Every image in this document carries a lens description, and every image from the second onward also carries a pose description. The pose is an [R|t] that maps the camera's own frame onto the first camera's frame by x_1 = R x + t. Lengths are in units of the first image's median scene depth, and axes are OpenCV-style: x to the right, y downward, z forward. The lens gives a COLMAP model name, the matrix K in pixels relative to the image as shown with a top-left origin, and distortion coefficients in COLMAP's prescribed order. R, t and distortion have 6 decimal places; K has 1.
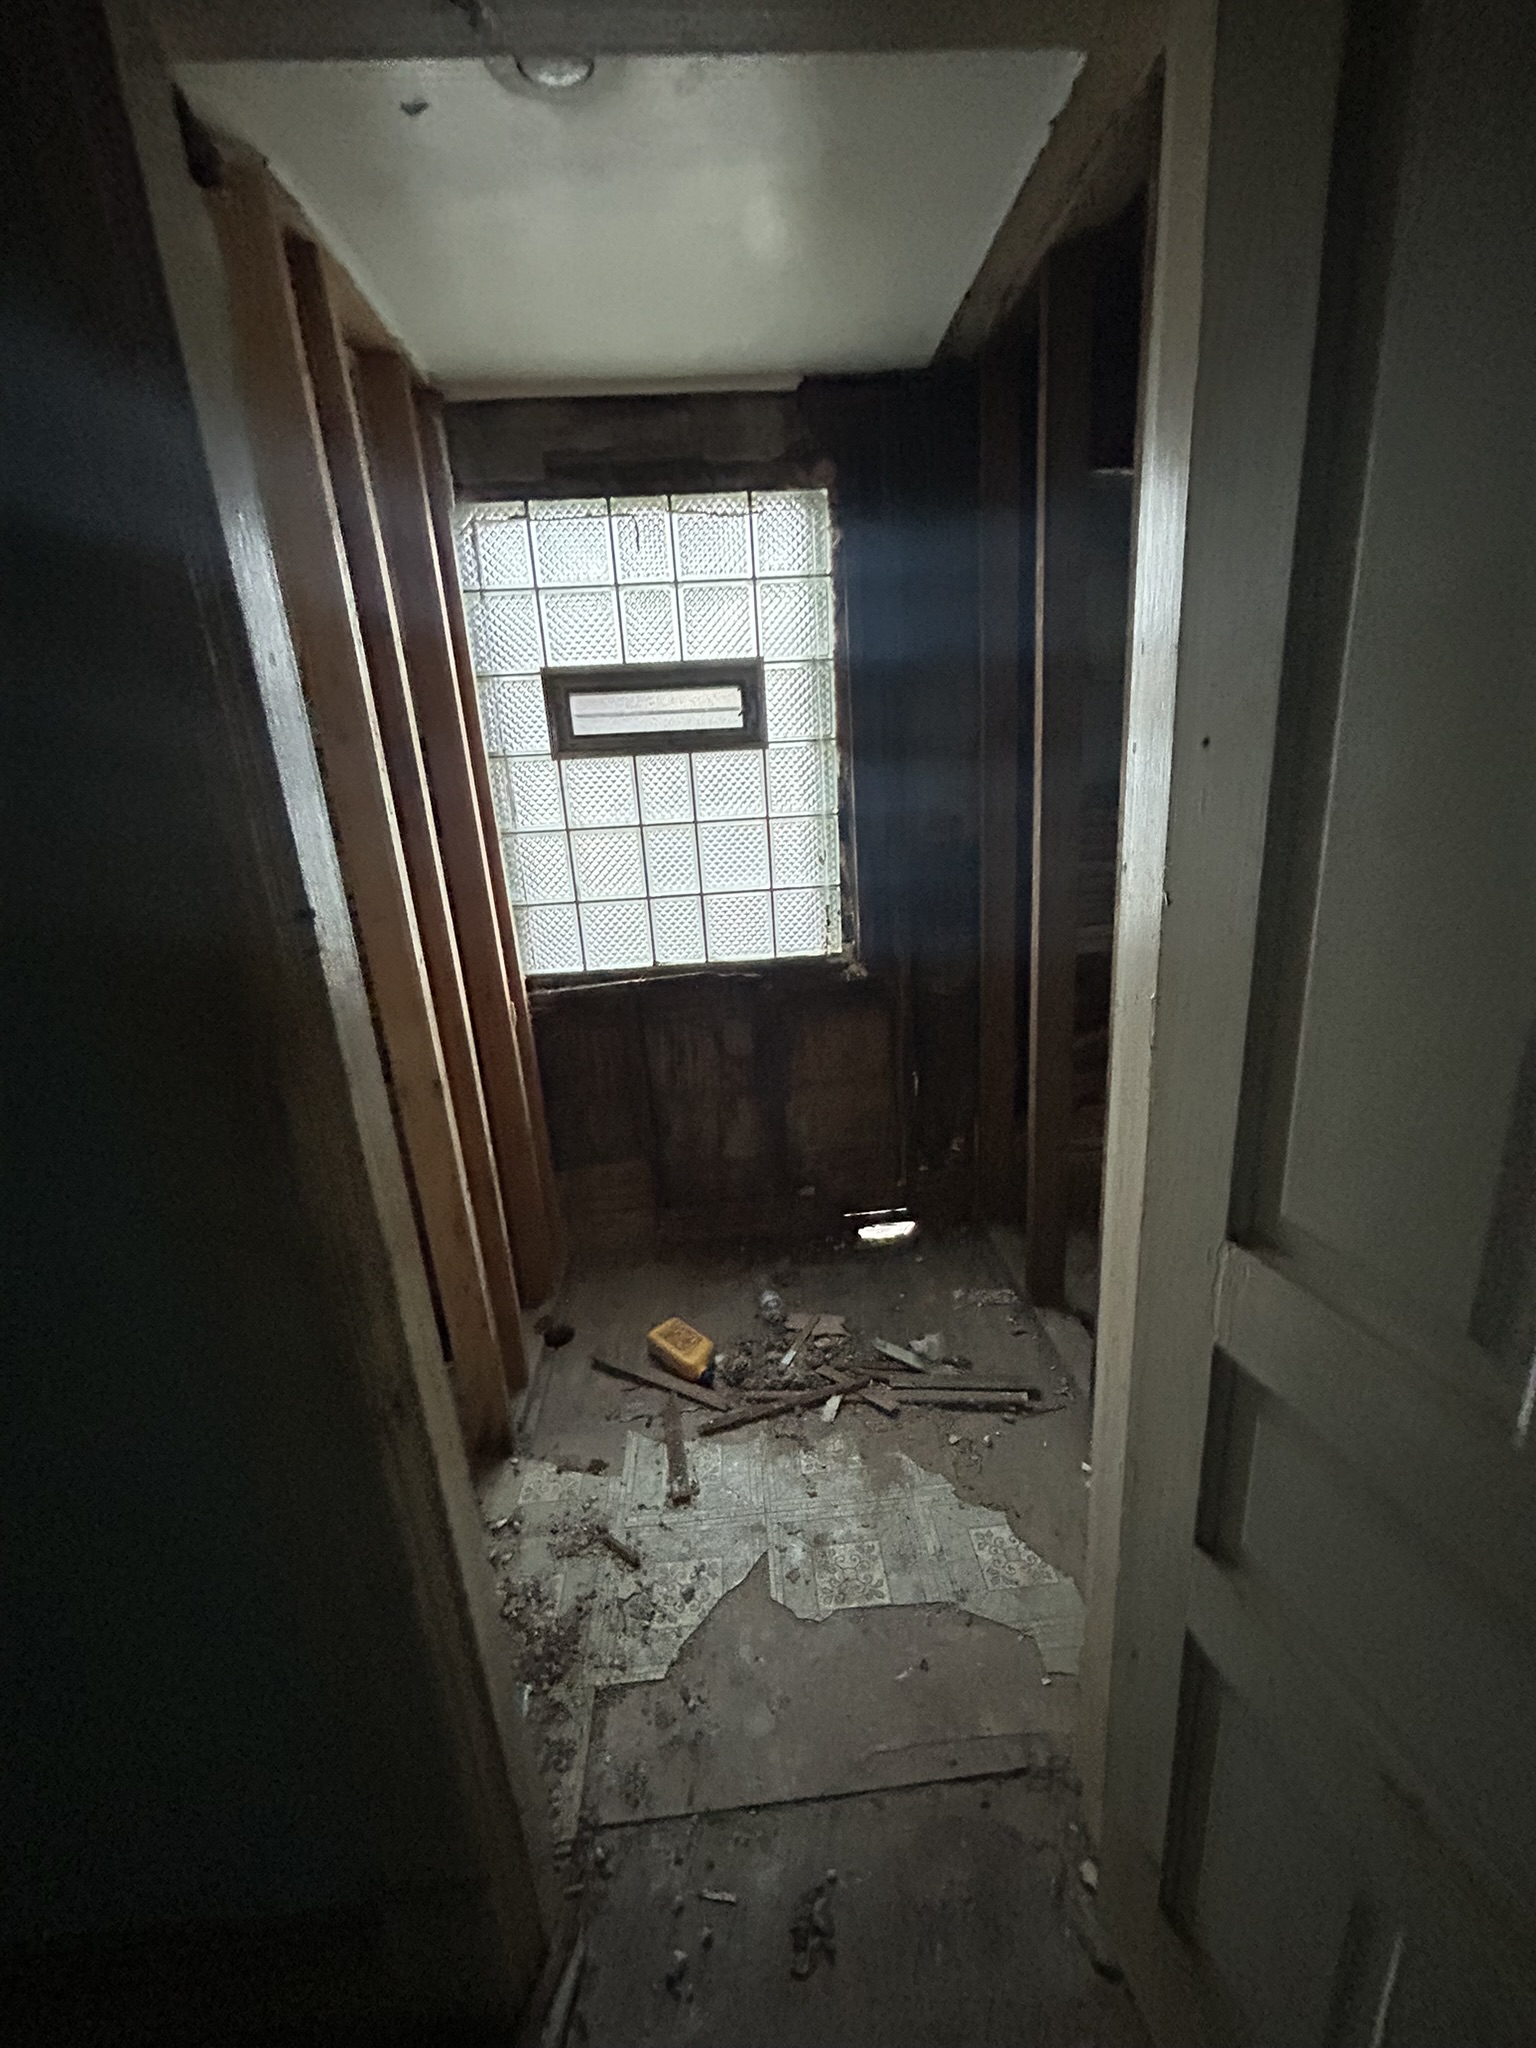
lens RADIAL K [[836.8, 0, 771.1], [0, 836.8, 1027.2], [0, 0, 1]] dist [0.000102, 0.000891]
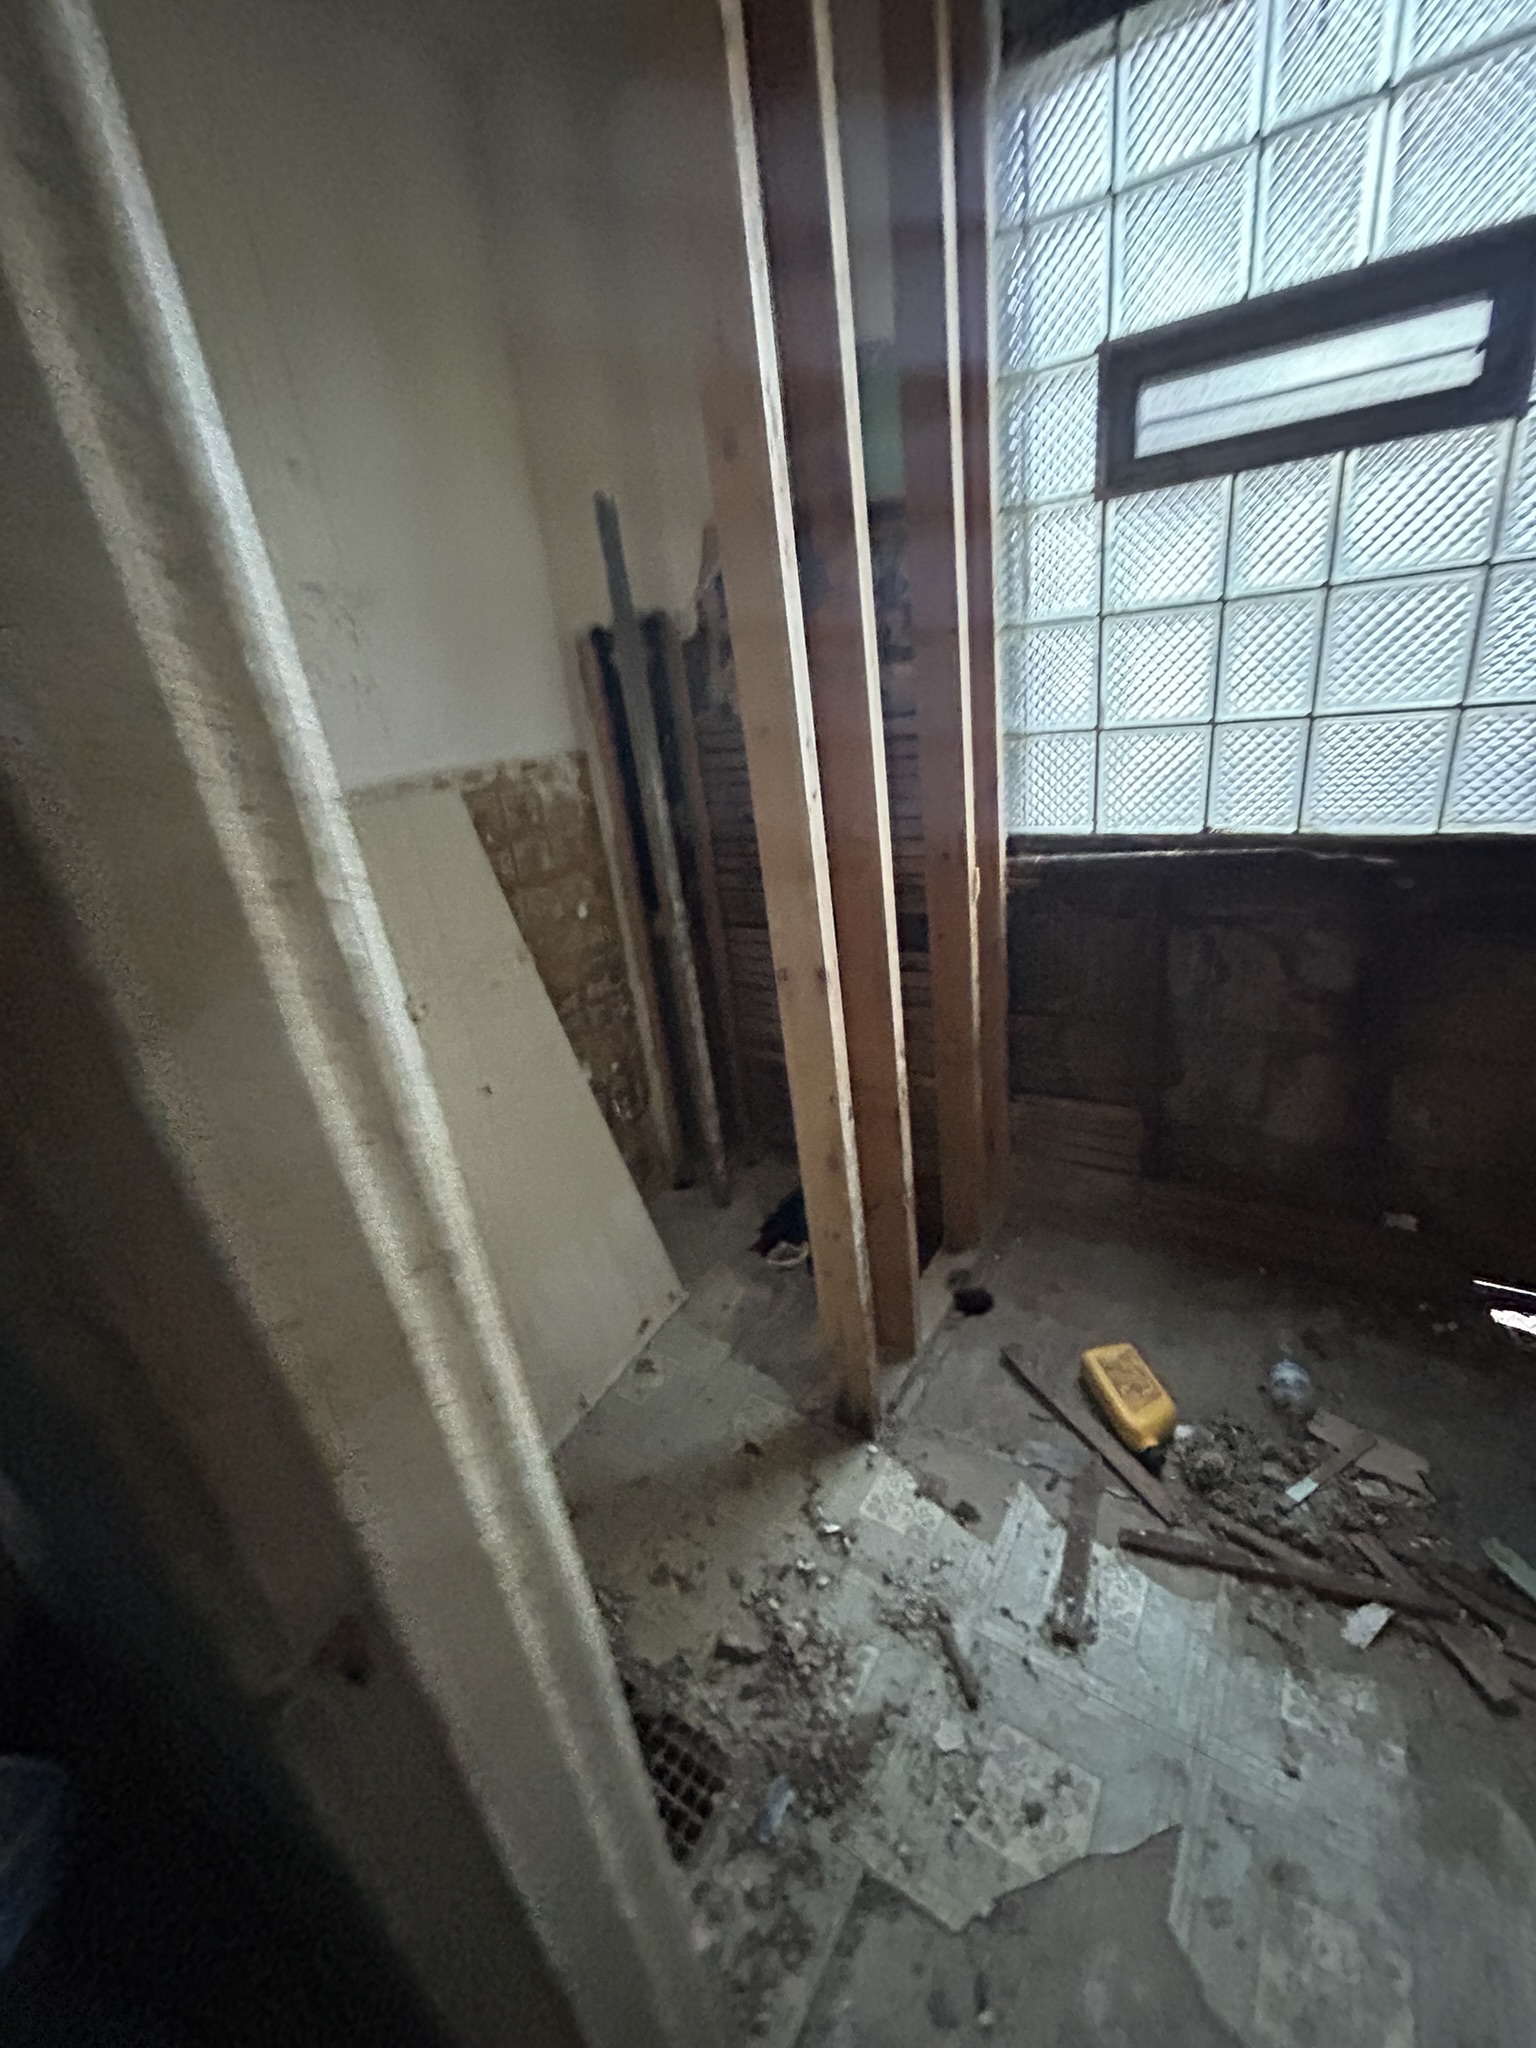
lens RADIAL K [[836.8, 0, 771.1], [0, 836.8, 1027.2], [0, 0, 1]] dist [0.000102, 0.000891]
pose [[0.800657, 0.199355, -0.564983, -0.011735], [-0.109439, 0.975816, 0.189228, -0.013863], [0.589043, -0.089676, 0.803111, 0.309096]]
